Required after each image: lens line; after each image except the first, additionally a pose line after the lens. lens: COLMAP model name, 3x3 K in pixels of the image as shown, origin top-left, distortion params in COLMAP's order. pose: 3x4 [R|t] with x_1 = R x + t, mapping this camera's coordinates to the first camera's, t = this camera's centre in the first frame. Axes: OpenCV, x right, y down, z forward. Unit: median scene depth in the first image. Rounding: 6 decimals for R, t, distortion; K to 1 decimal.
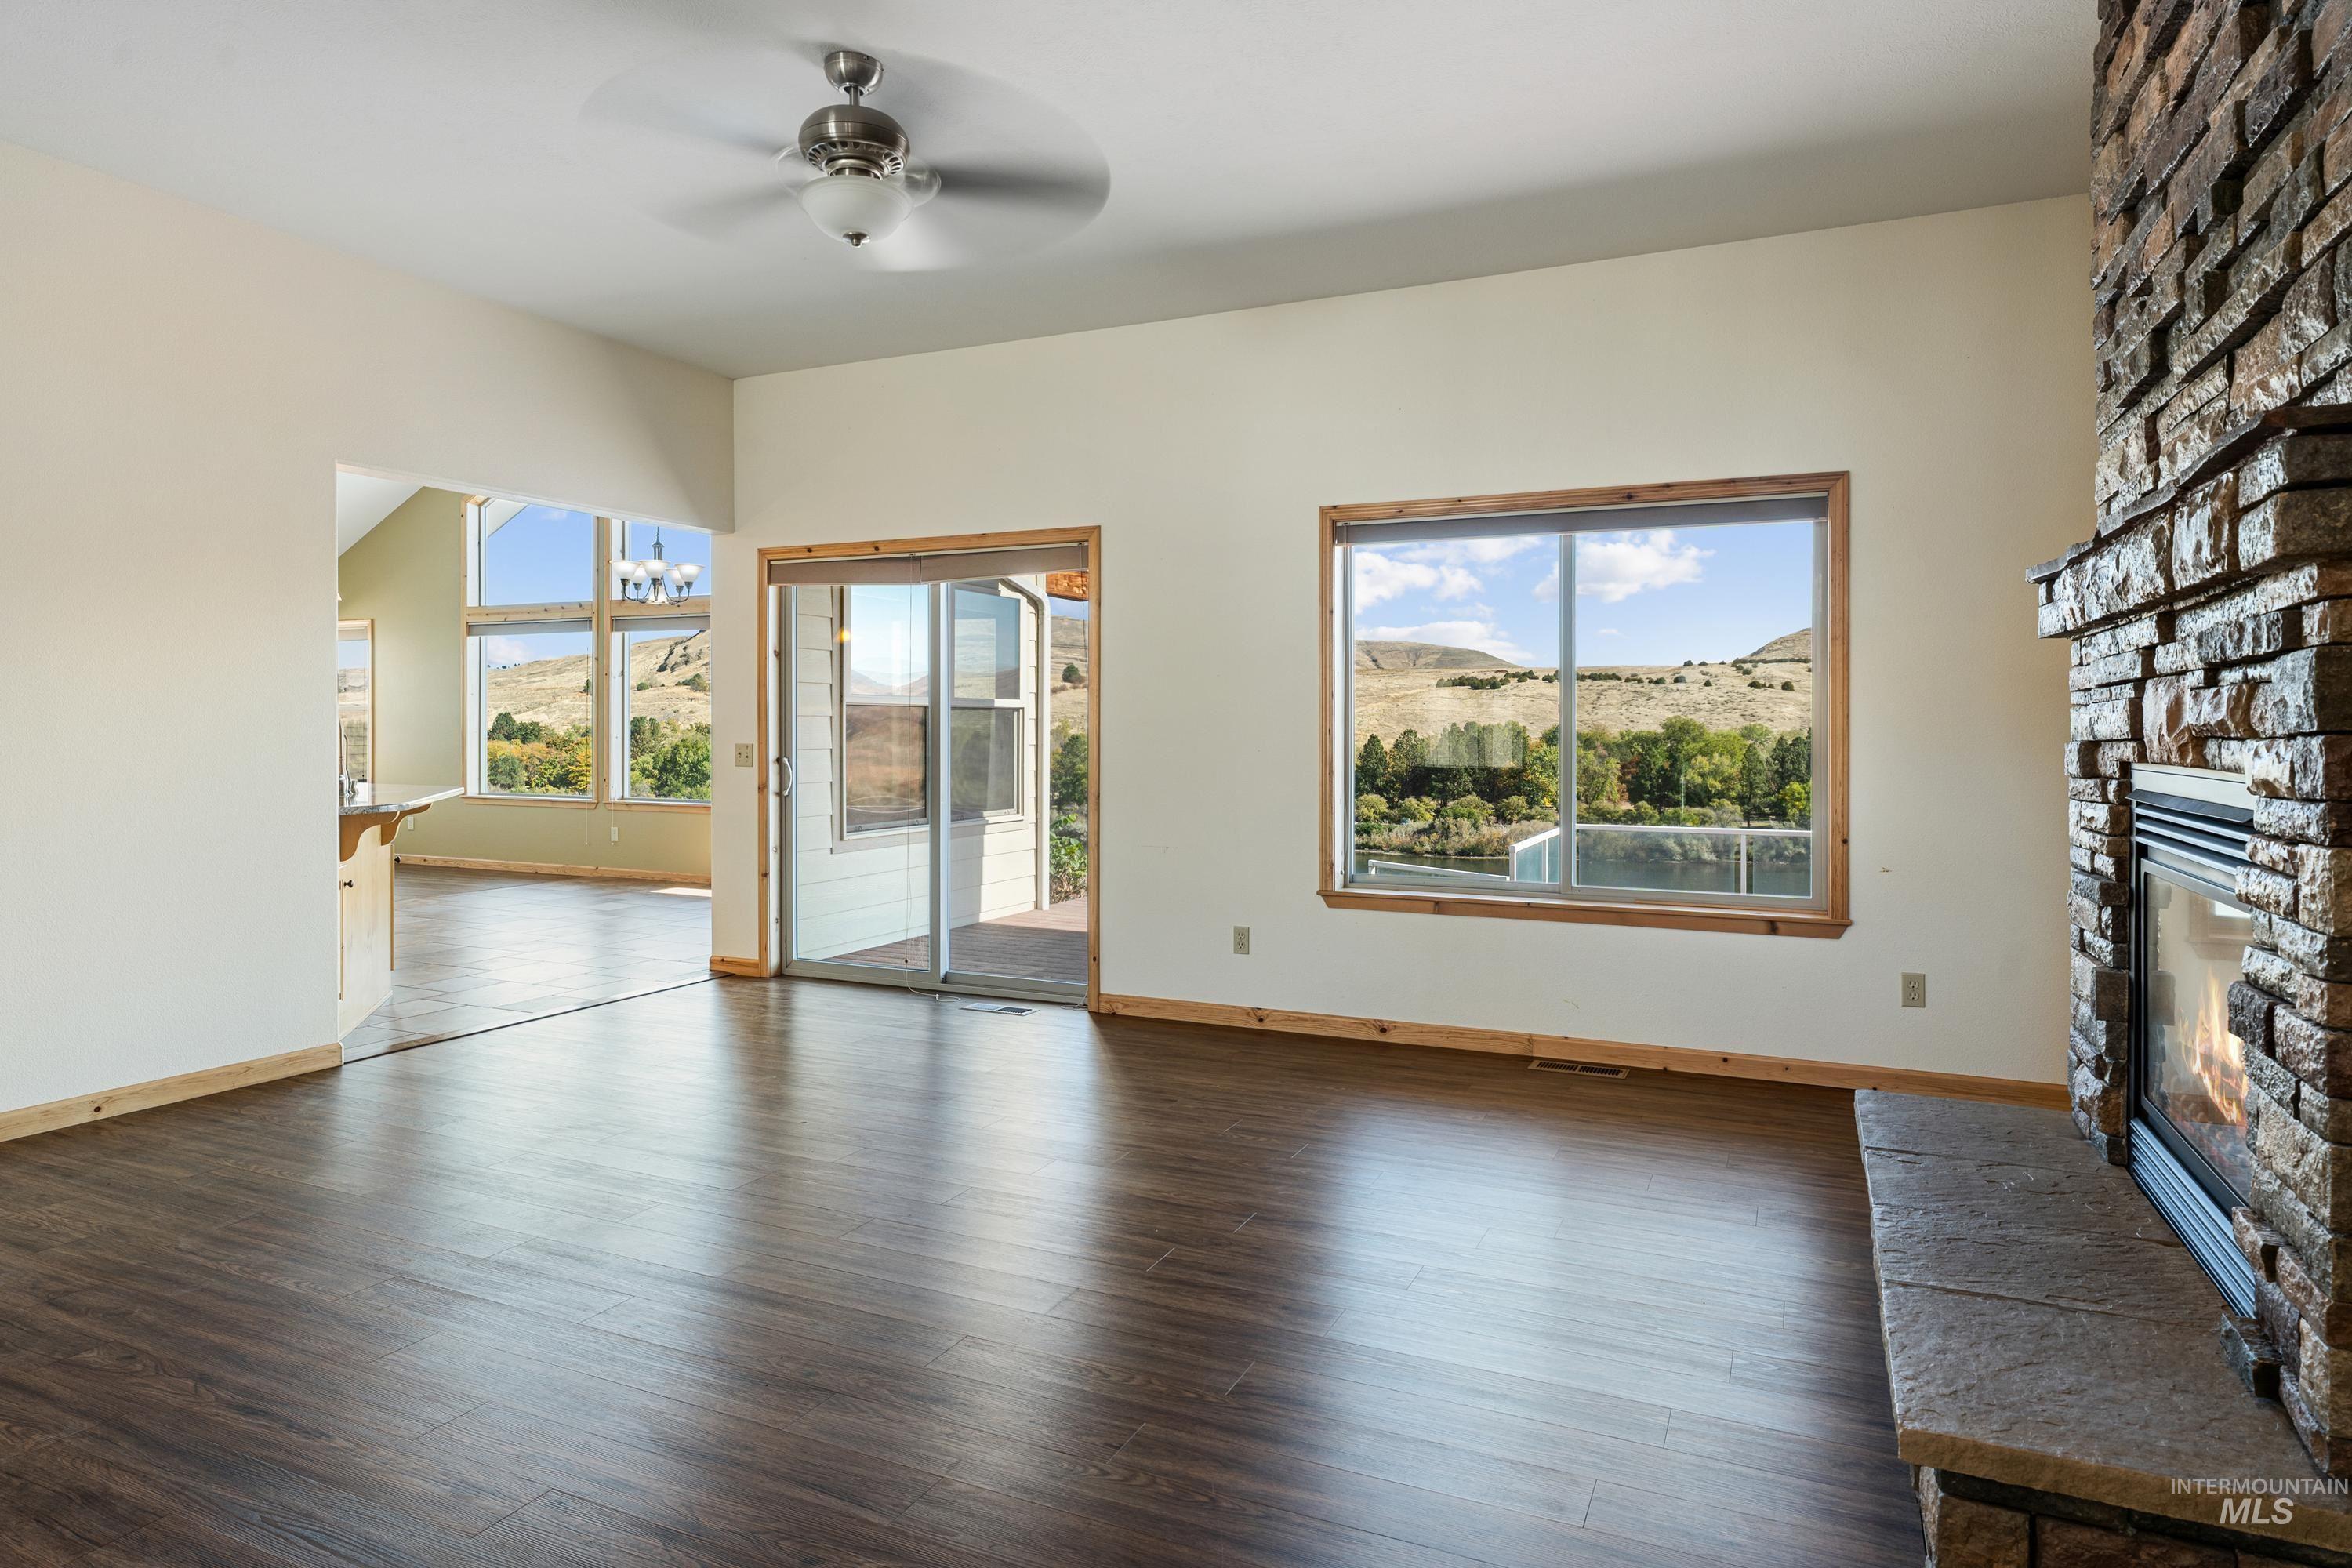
lens RADIAL K [[1373.1, 0, 1205.2], [0, 1373.1, 714.5], [0, 0, 1]] dist [-0.016994, 0.001632]
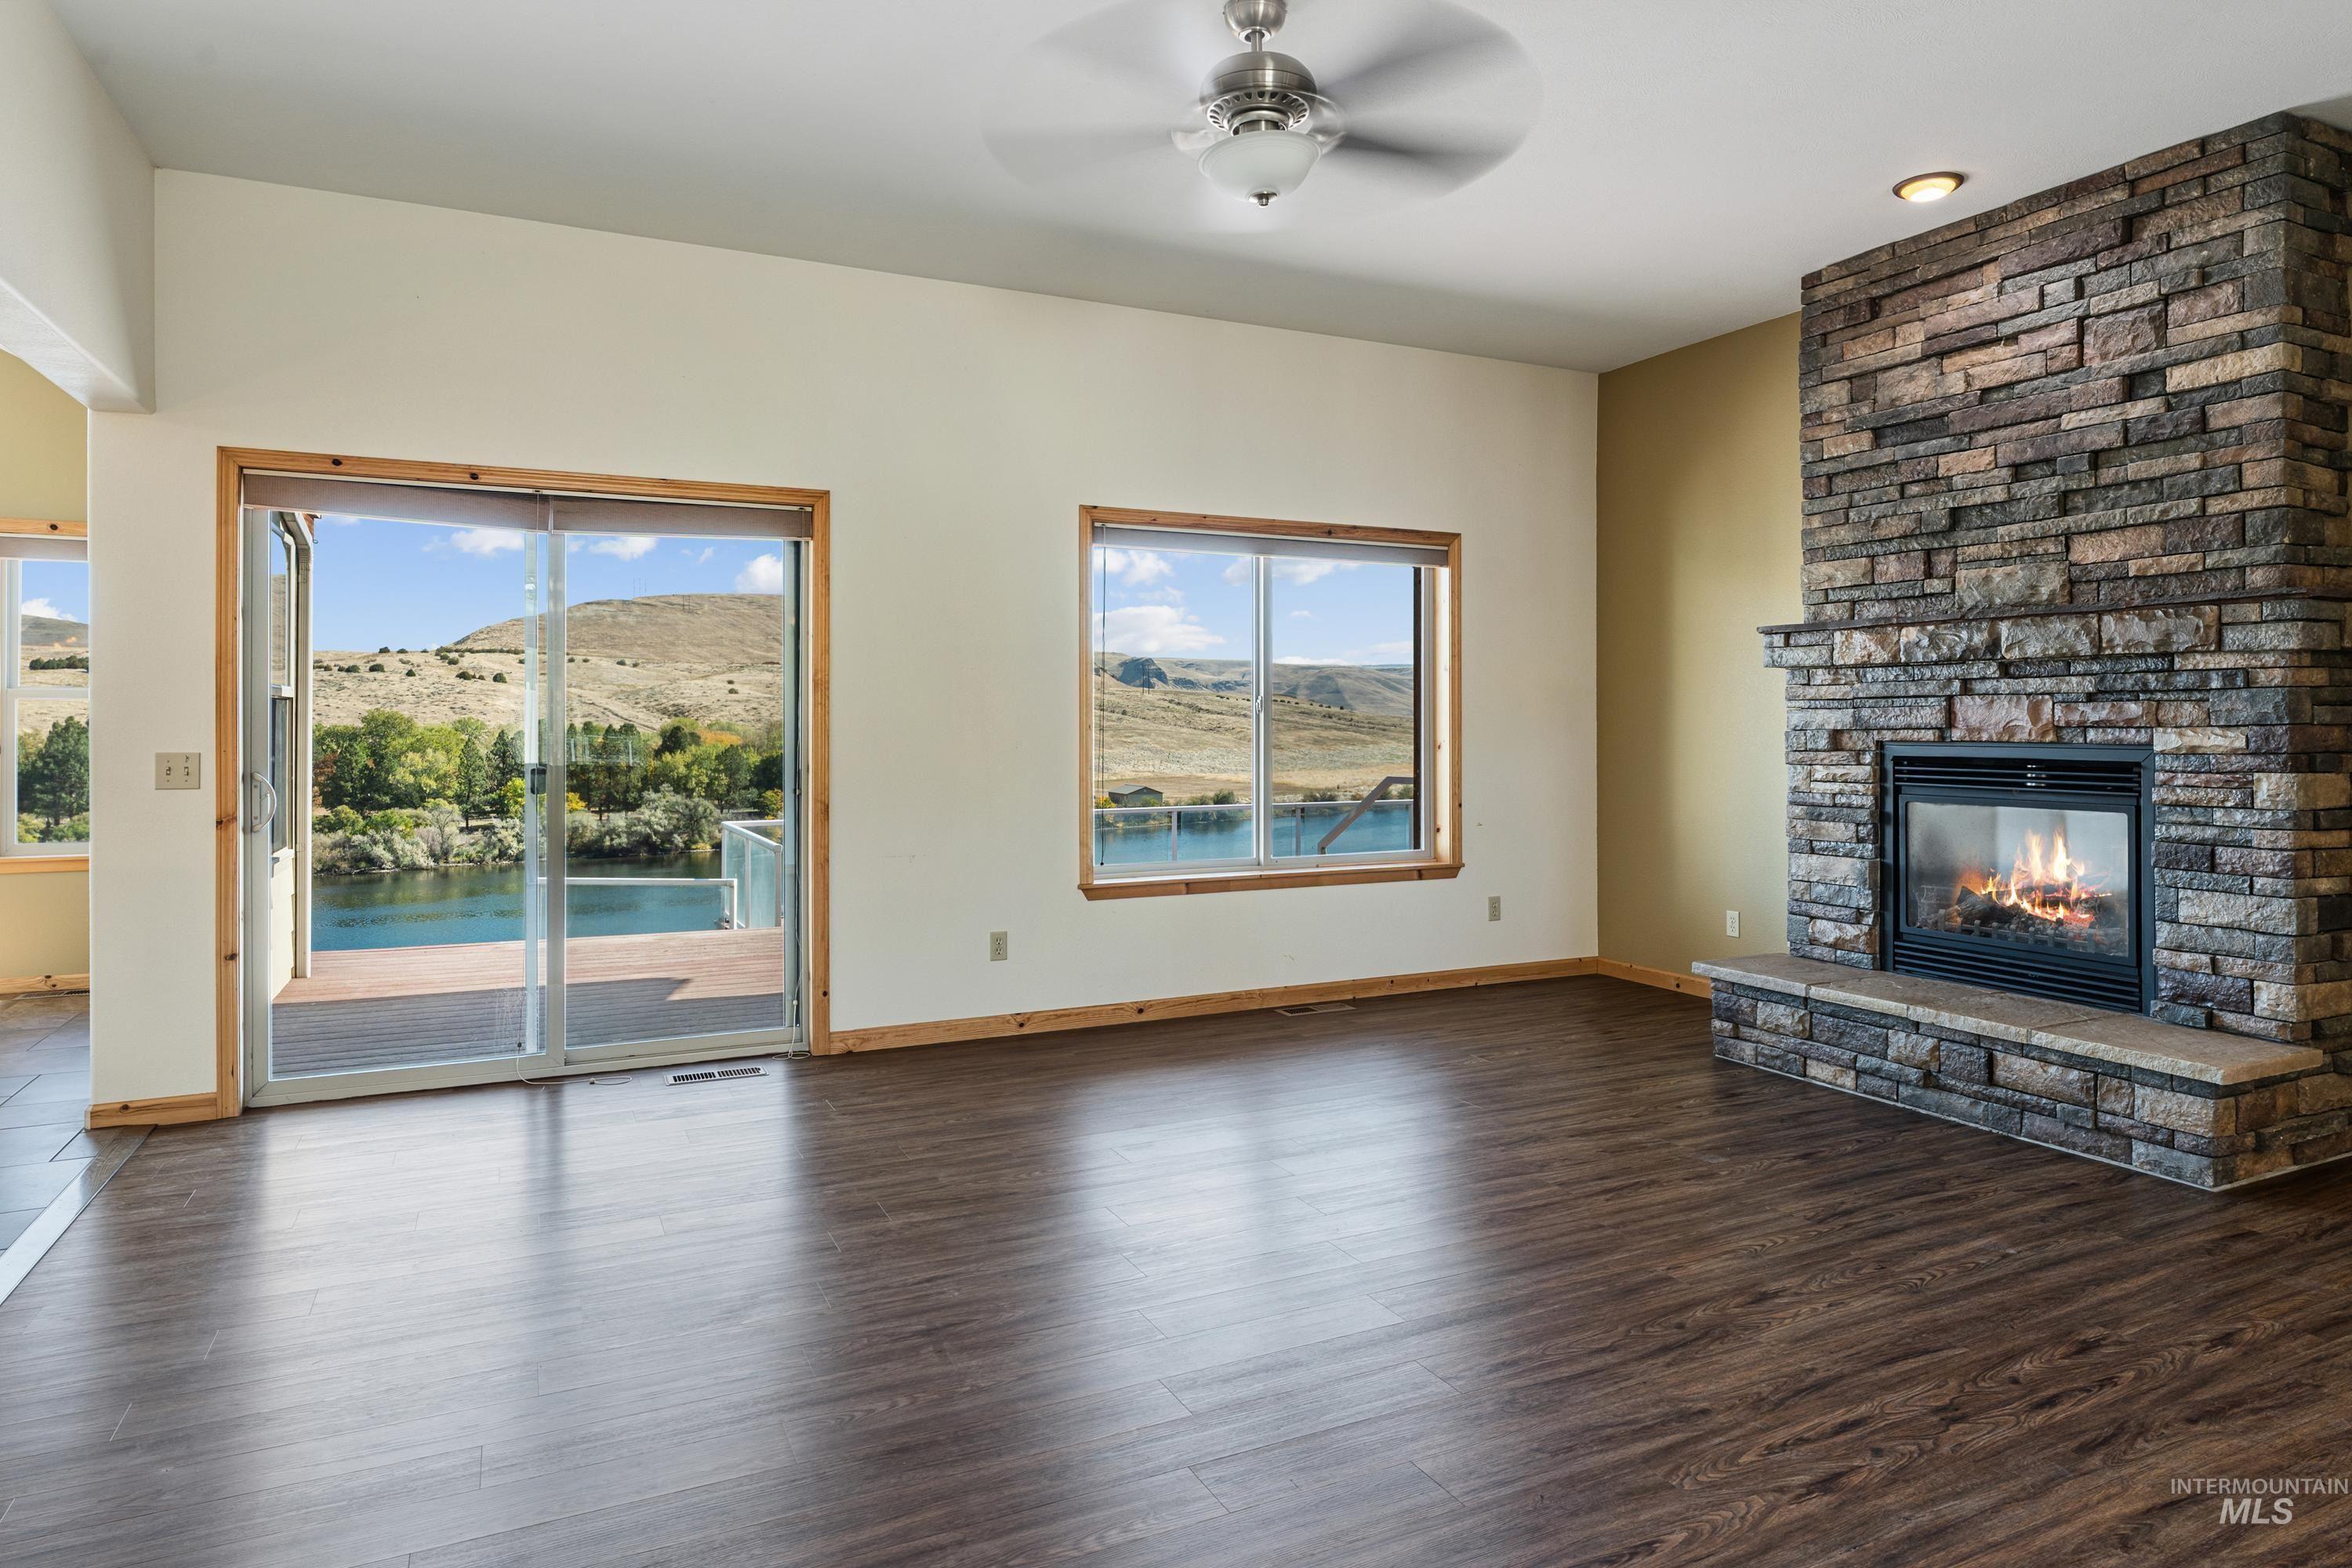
lens RADIAL K [[1373.1, 0, 1229.8], [0, 1373.1, 687.3], [0, 0, 1]] dist [-0.016994, 0.001632]
pose [[0.622945, 0.014942, 0.782123, -0.529873], [-0.003194, 0.999858, -0.016558, 0.000026], [-0.782259, 0.007817, 0.622904, 0.236055]]
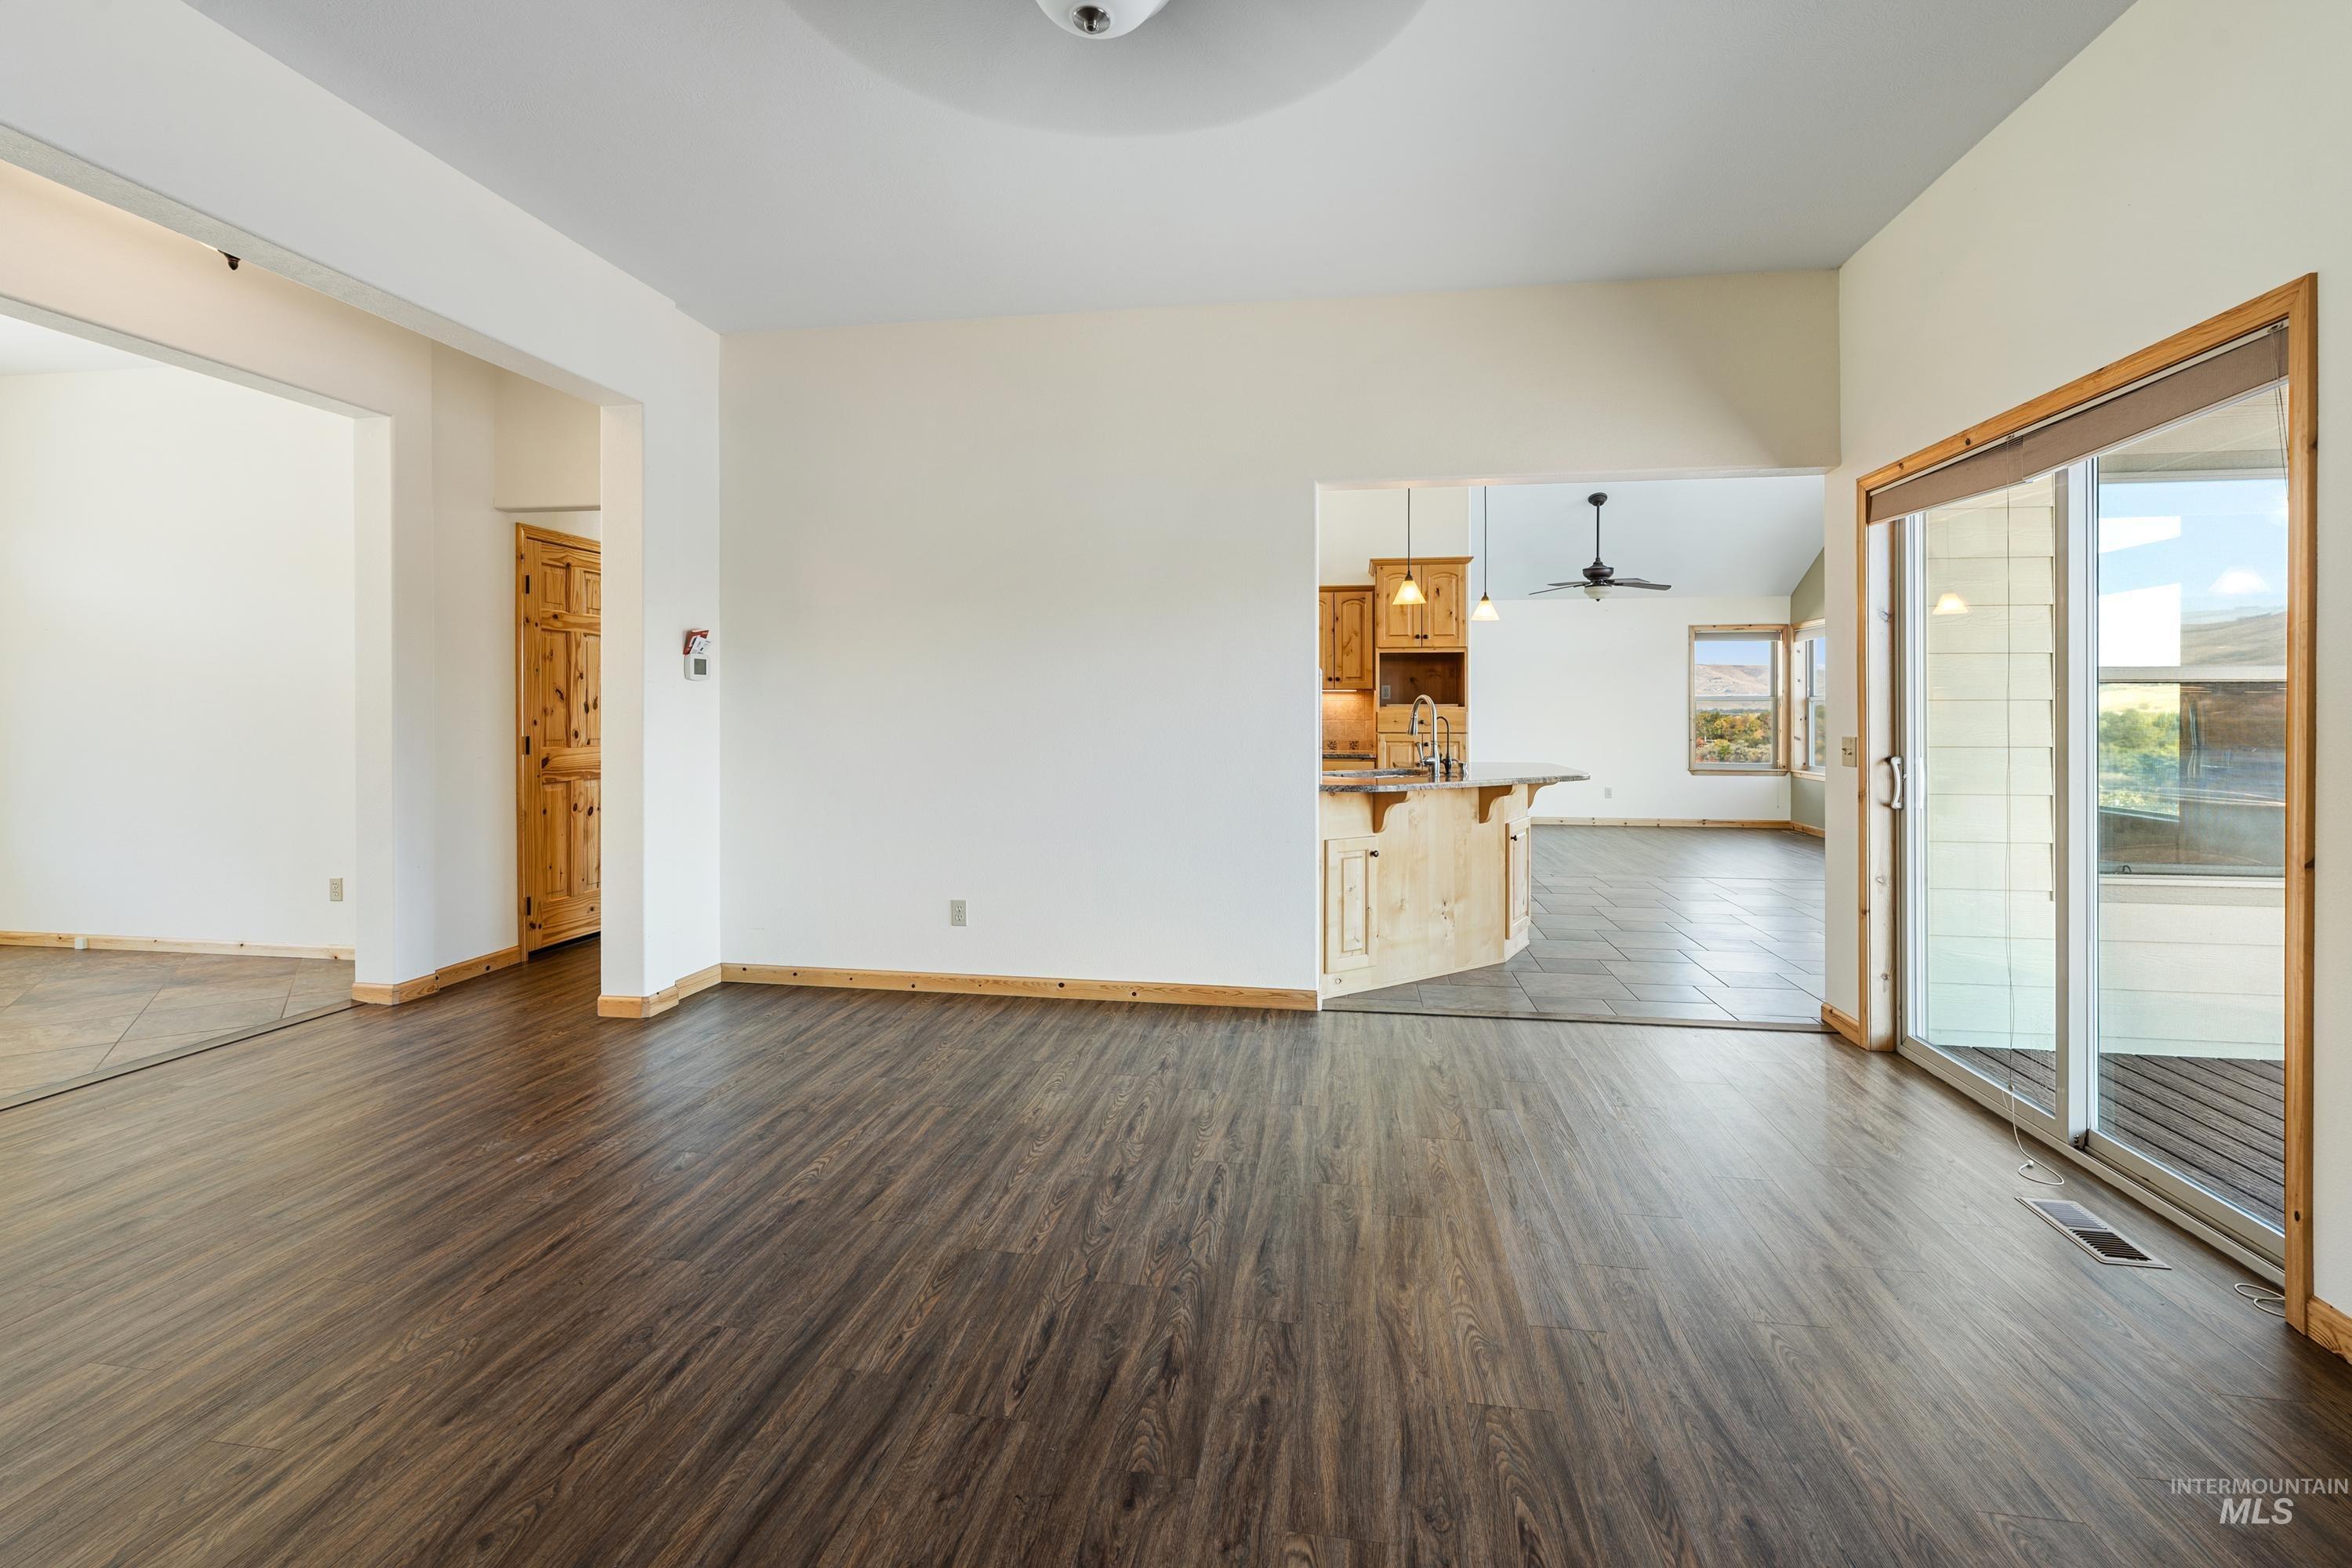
lens RADIAL K [[1088.2, 0, 1160.7], [0, 1088.2, 716.7], [0, 0, 1]] dist [-0.005032, 0.001796]
pose [[0.246250, 0.000639, -0.969206, 0.158804], [0.006763, 0.999974, 0.002378, 0.006008], [0.969183, -0.007140, 0.246239, 0.480502]]
